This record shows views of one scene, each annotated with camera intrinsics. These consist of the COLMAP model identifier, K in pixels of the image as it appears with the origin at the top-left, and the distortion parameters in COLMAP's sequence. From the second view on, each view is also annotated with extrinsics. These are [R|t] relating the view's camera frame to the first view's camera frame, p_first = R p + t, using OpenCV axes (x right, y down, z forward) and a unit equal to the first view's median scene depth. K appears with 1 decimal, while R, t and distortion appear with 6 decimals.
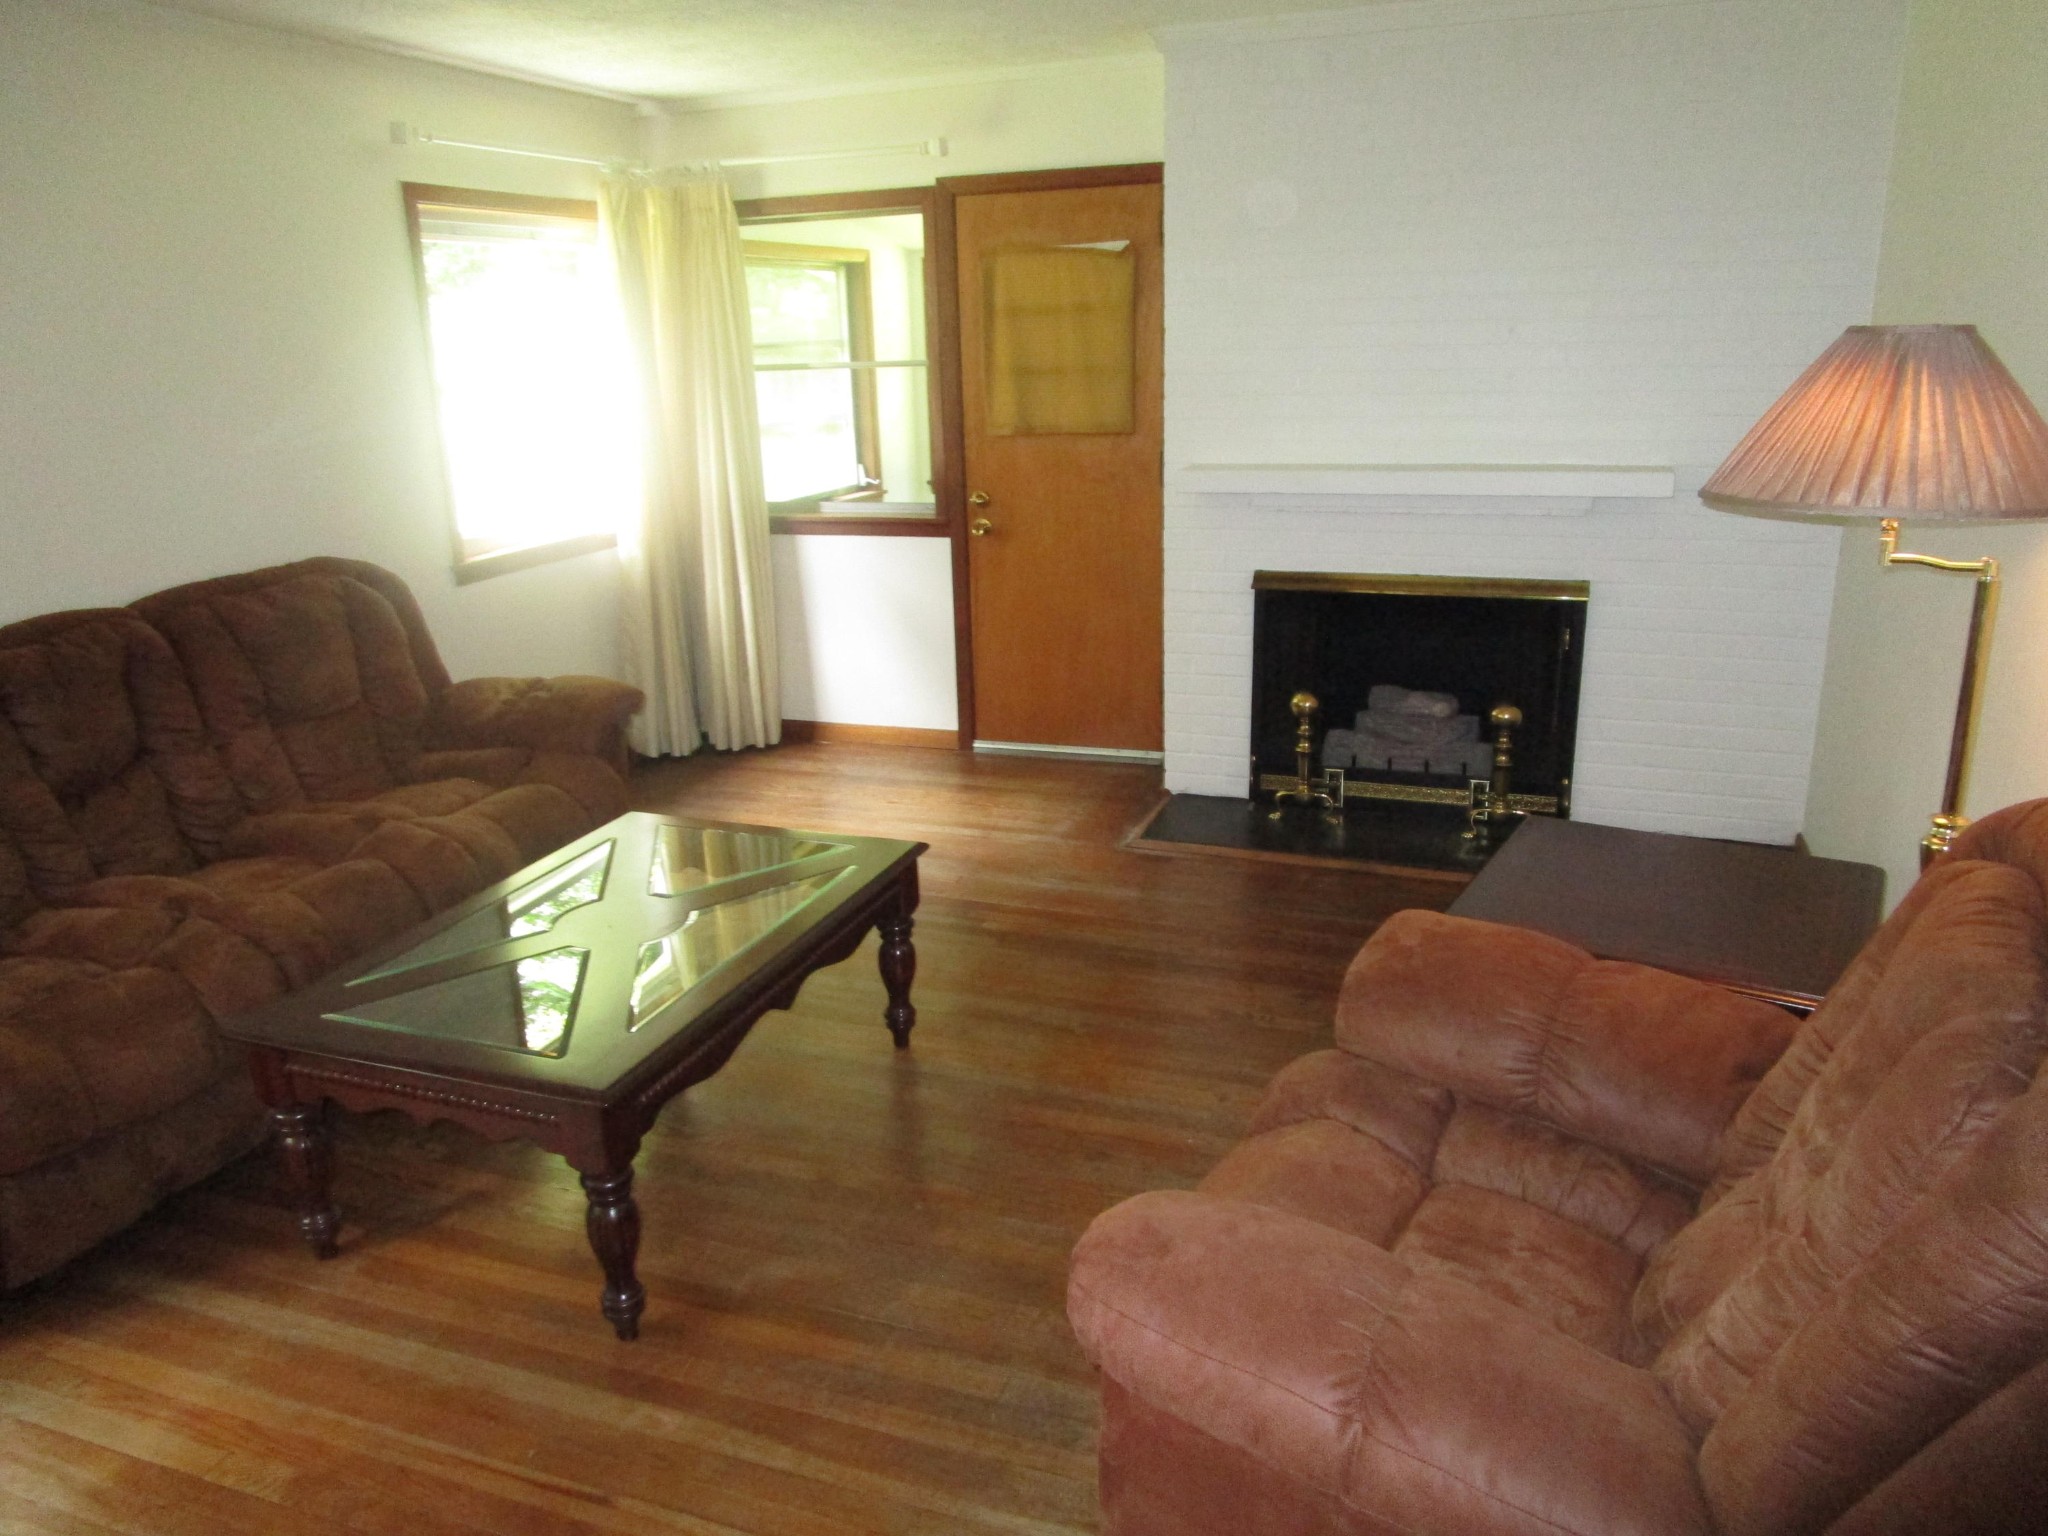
lens RADIAL K [[1447.2, 0, 1024.0], [0, 1447.2, 768.0], [0, 0, 1]] dist [-0.031159, 0.012670]
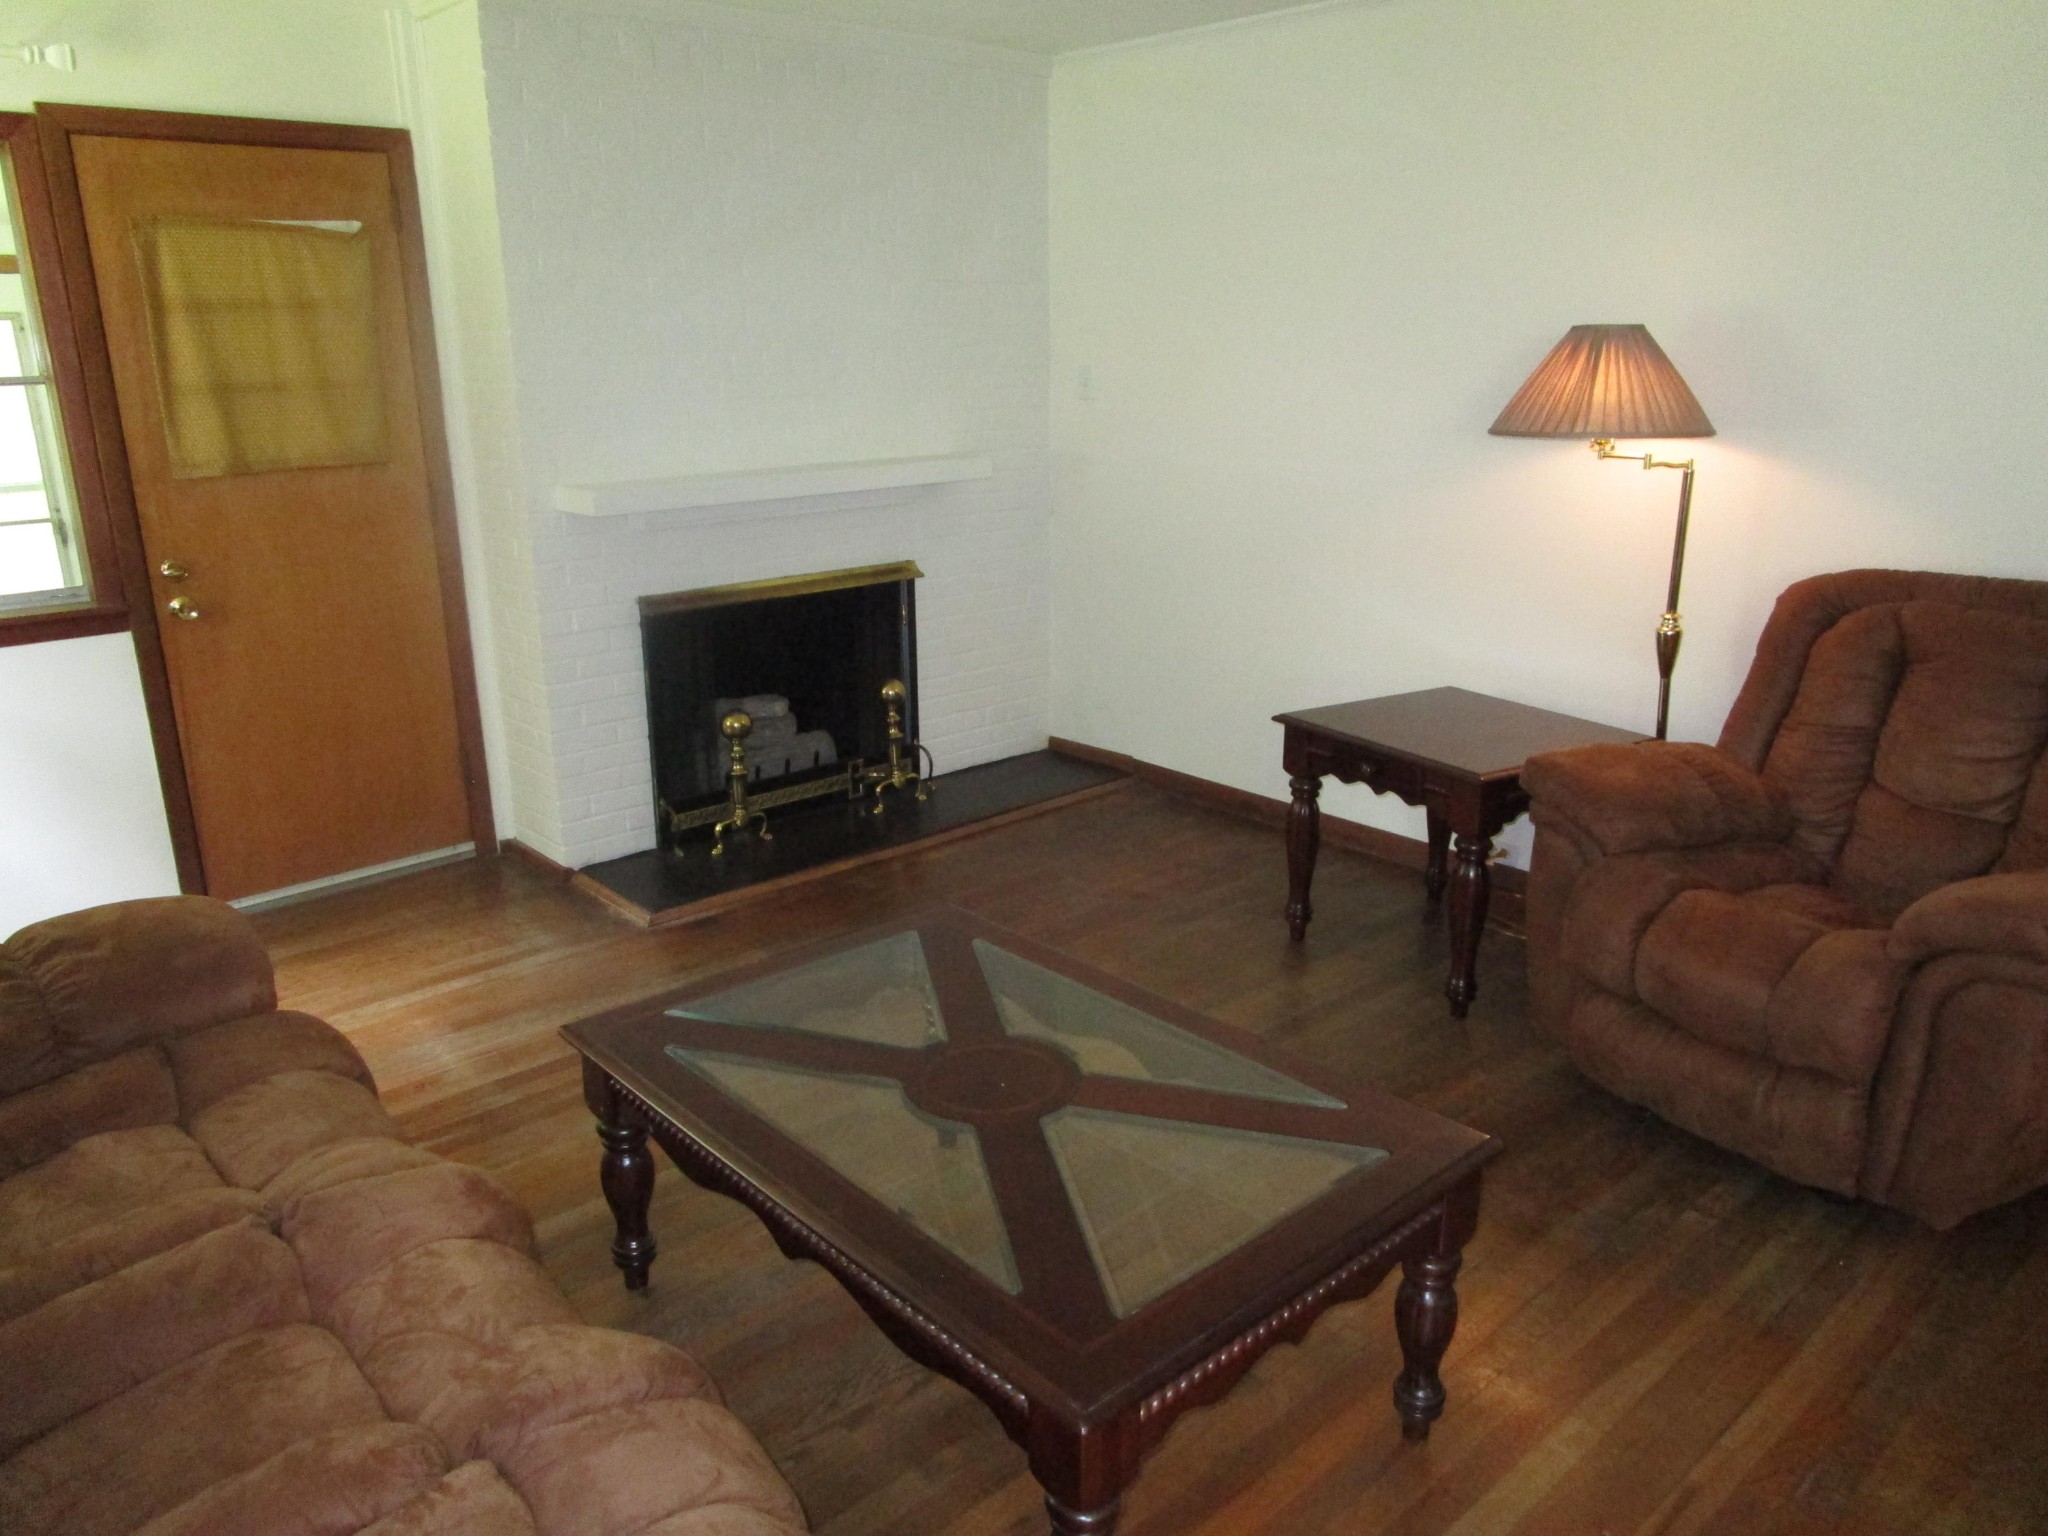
lens RADIAL K [[1447.2, 0, 1024.0], [0, 1447.2, 768.0], [0, 0, 1]] dist [-0.031159, 0.012670]
pose [[0.462949, -0.231814, 0.855535, -0.506908], [0.254030, 0.959408, 0.122498, -0.079665], [-0.849203, 0.160621, 0.503045, 0.337532]]
